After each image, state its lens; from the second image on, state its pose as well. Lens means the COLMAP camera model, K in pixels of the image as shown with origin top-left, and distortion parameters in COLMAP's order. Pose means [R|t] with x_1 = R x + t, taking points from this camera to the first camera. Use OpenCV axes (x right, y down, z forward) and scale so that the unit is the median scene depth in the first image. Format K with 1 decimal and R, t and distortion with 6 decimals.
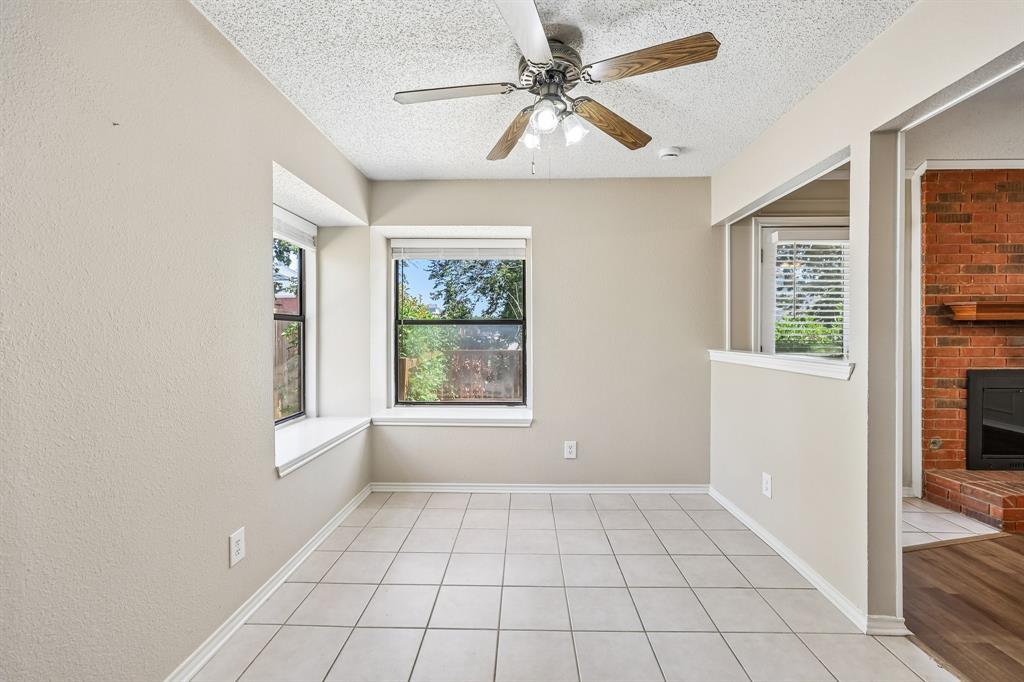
lens RADIAL K [[439.7, 0, 511.1], [0, 439.7, 338.4], [0, 0, 1]] dist [0.024847, 0.000944]
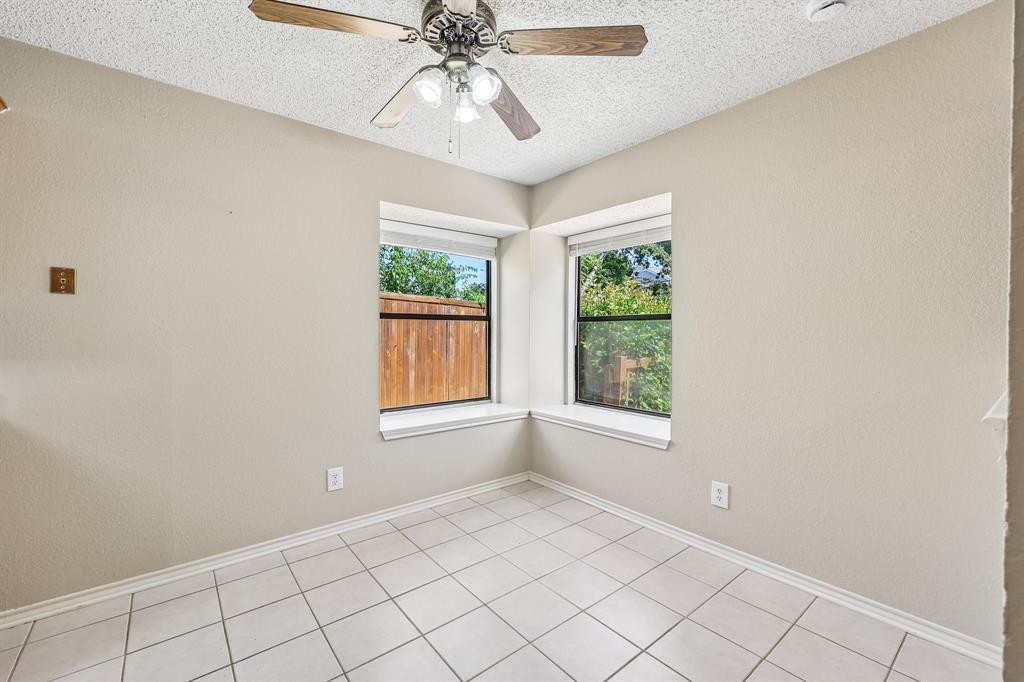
lens RADIAL K [[439.7, 0, 517.0], [0, 439.7, 339.3], [0, 0, 1]] dist [0.024847, 0.000944]
pose [[0.639892, 0.010923, -0.768387, 0.477693], [-0.005650, 0.999939, 0.009509, -0.000943], [0.768444, -0.001744, 0.639915, 0.300926]]
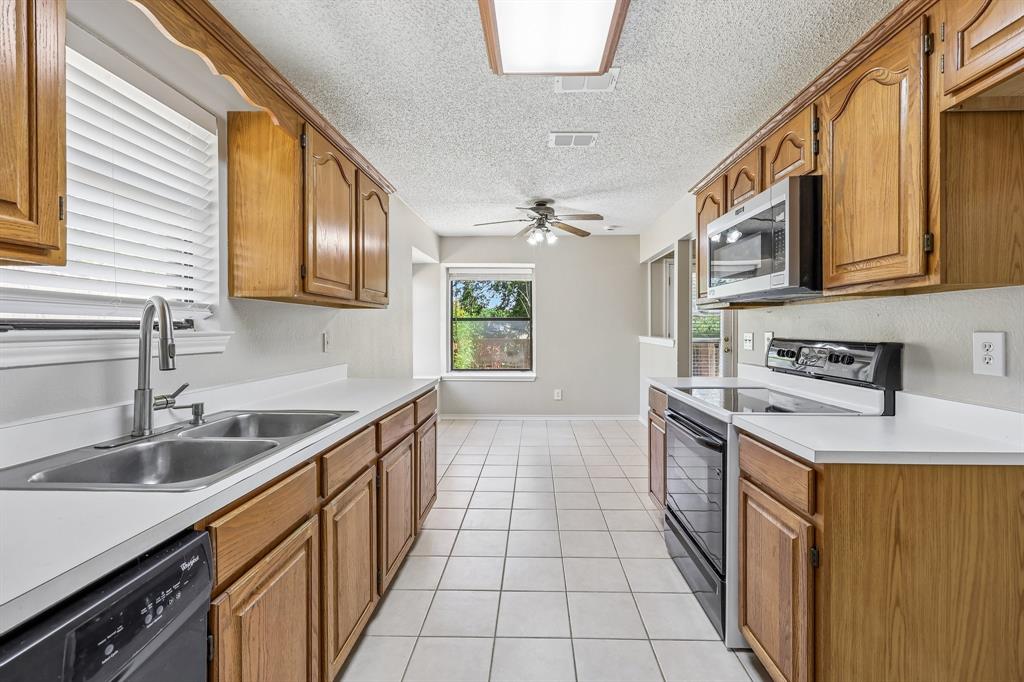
lens RADIAL K [[439.7, 0, 524.8], [0, 439.7, 331.0], [0, 0, 1]] dist [0.024847, 0.000944]
pose [[0.999957, -0.000434, 0.009236, -0.008904], [0.000422, 0.999999, 0.001306, 0.004512], [-0.009237, -0.001302, 0.999956, -0.701555]]
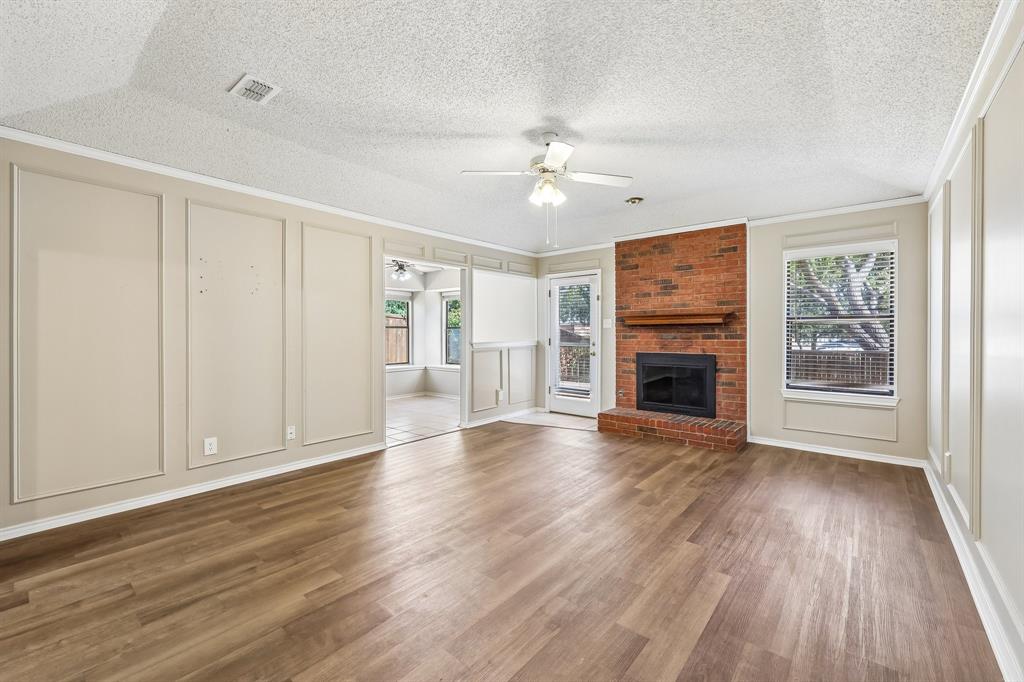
lens RADIAL K [[439.7, 0, 513.3], [0, 439.7, 338.4], [0, 0, 1]] dist [0.024847, 0.000944]
pose [[0.761084, 0.005740, -0.648628, 1.730300], [-0.001176, 0.999971, 0.007469, 0.001856], [0.648652, -0.004922, 0.761069, -0.611840]]
